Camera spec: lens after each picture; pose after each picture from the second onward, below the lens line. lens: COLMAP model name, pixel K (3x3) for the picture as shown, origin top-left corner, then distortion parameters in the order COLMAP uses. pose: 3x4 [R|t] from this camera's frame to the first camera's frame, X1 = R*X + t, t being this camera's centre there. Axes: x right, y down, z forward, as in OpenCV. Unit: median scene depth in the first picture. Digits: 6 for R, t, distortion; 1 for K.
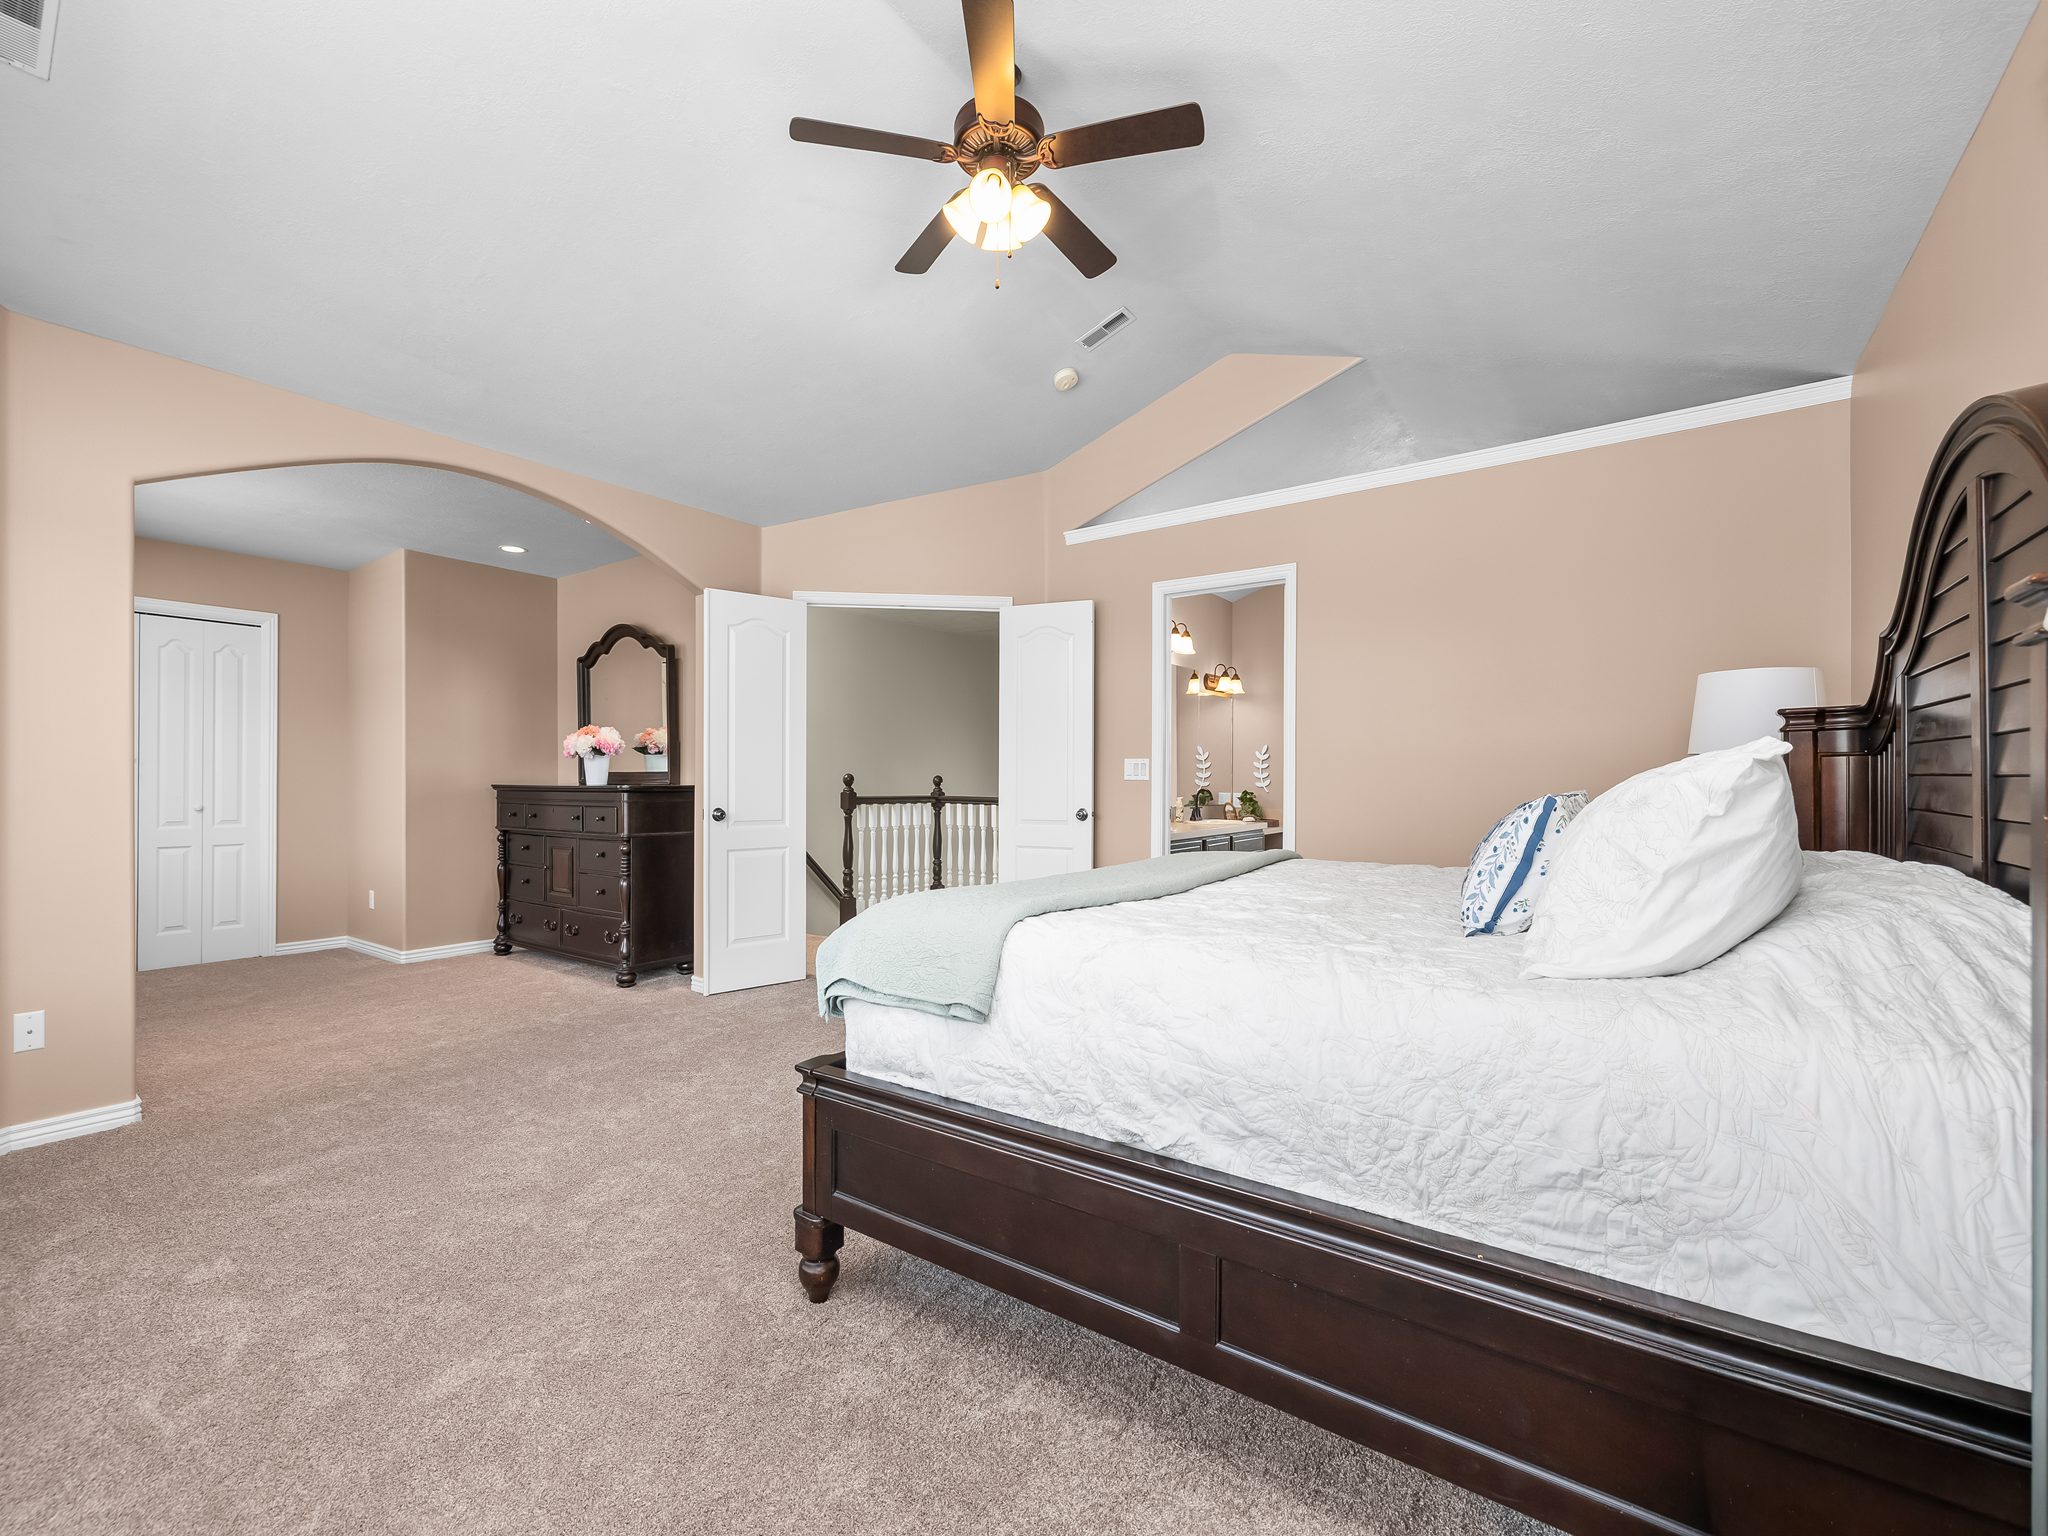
lens RADIAL K [[869.1, 0, 1019.0], [0, 869.1, 776.0], [0, 0, 1]] dist [-0.000470, 0.000979]
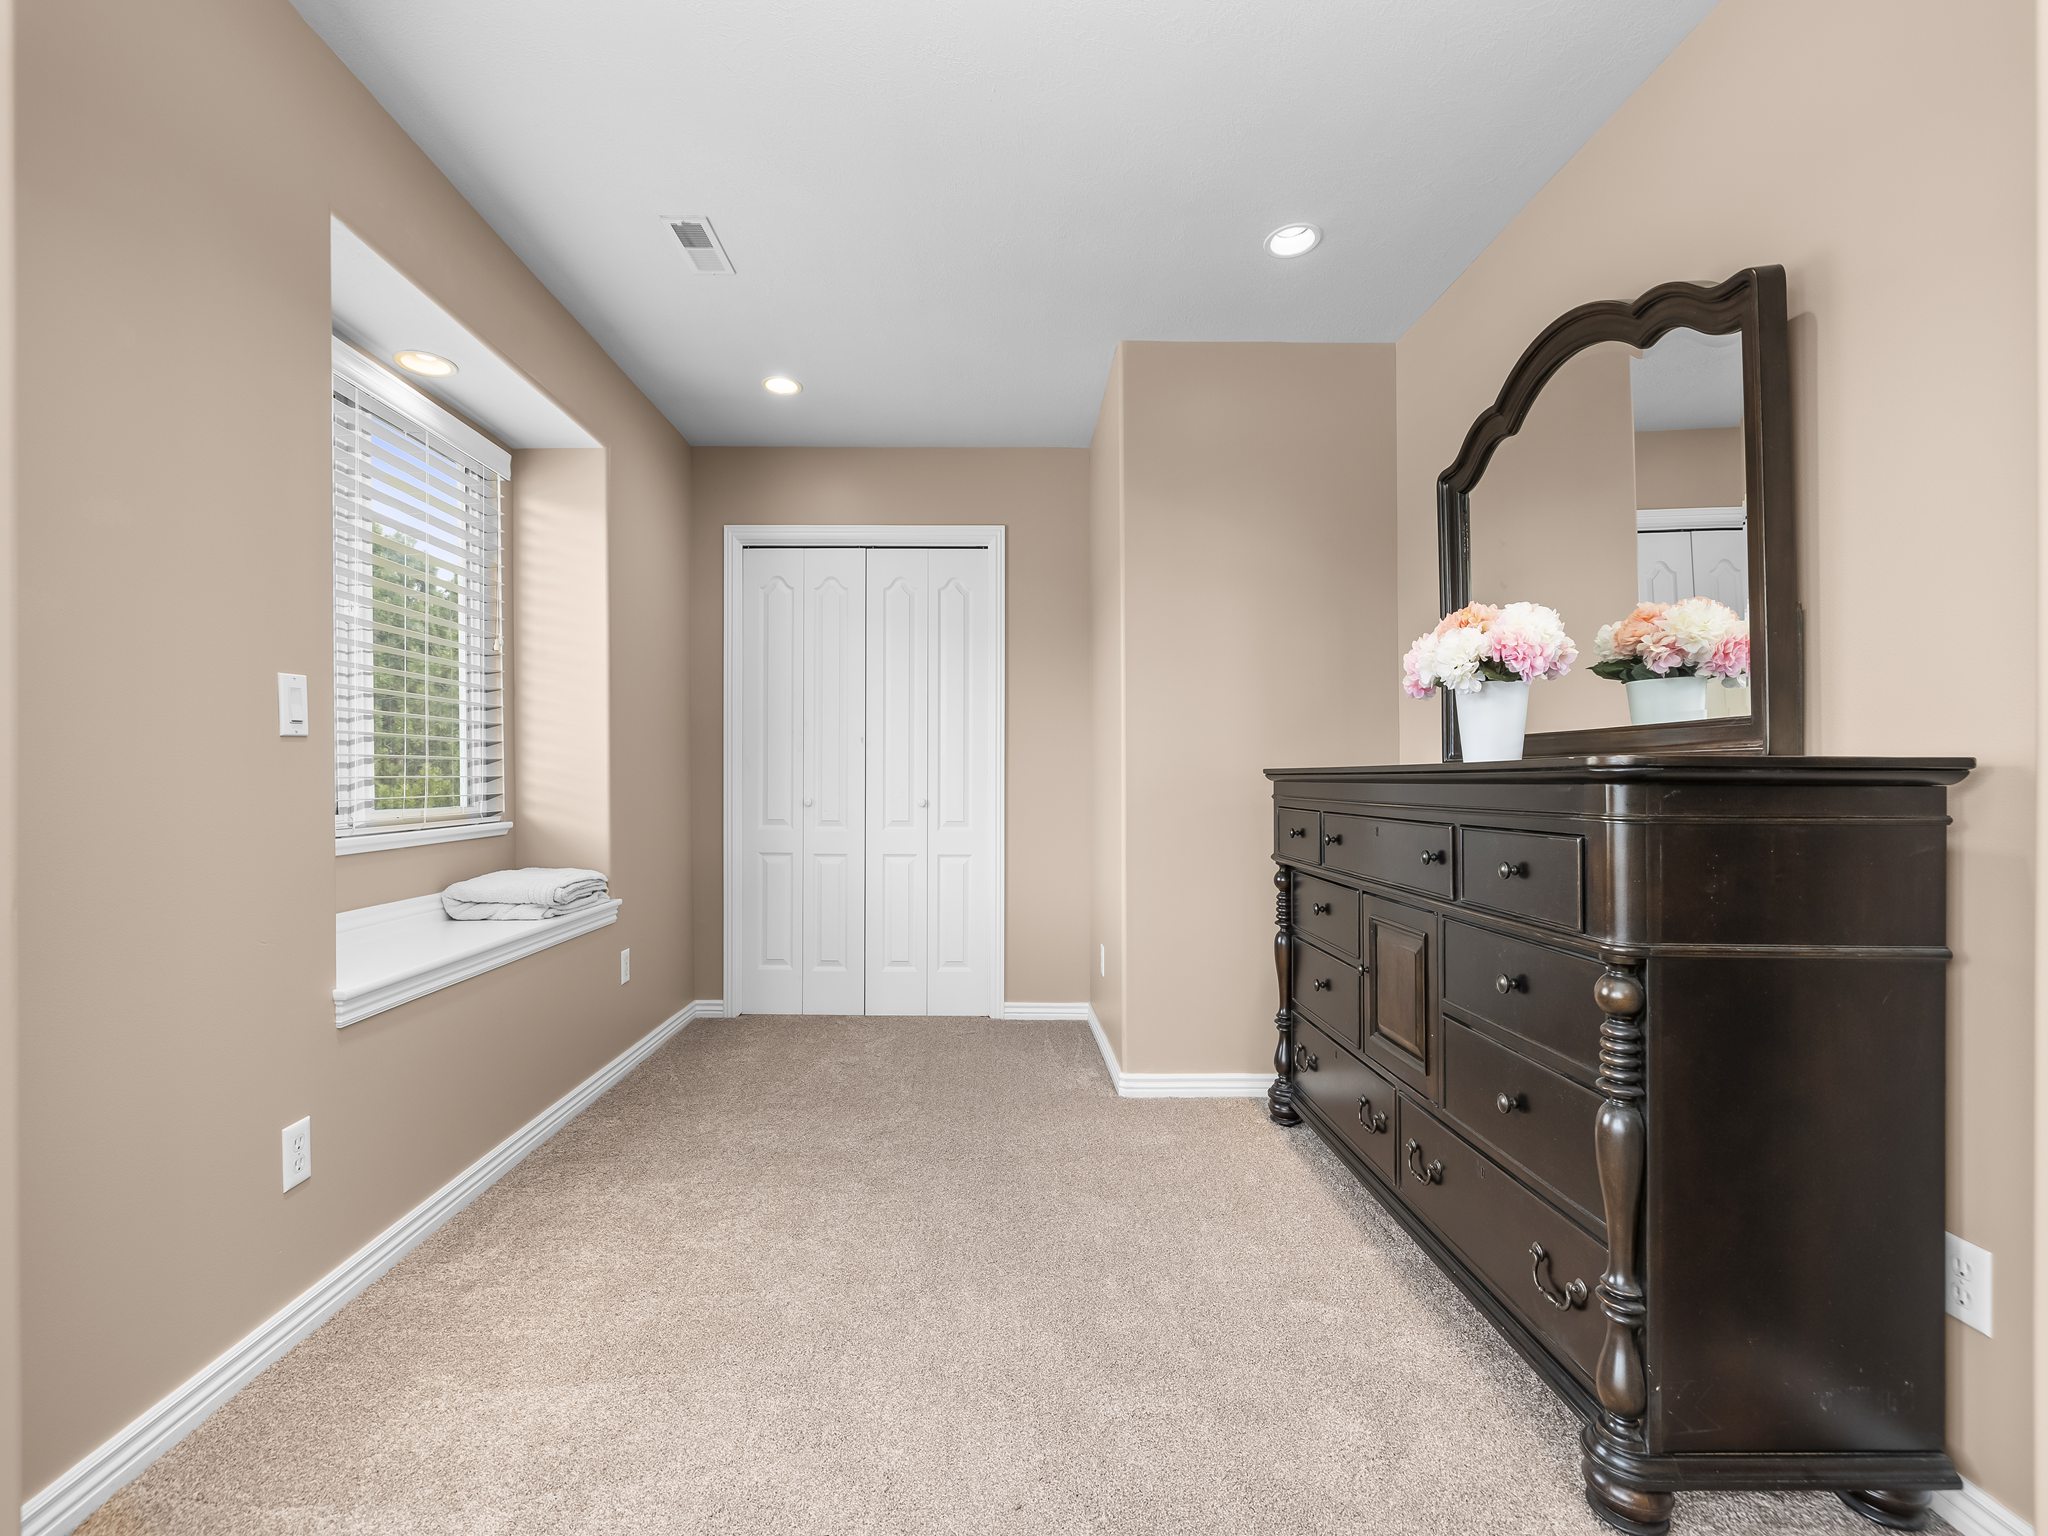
lens RADIAL K [[869.1, 0, 986.2], [0, 869.1, 771.8], [0, 0, 1]] dist [-0.000470, 0.000979]
pose [[0.581198, -0.005579, -0.813743, -0.313095], [-0.001793, 0.999965, -0.008136, 0.016399], [0.813760, 0.006188, 0.581168, 0.615945]]
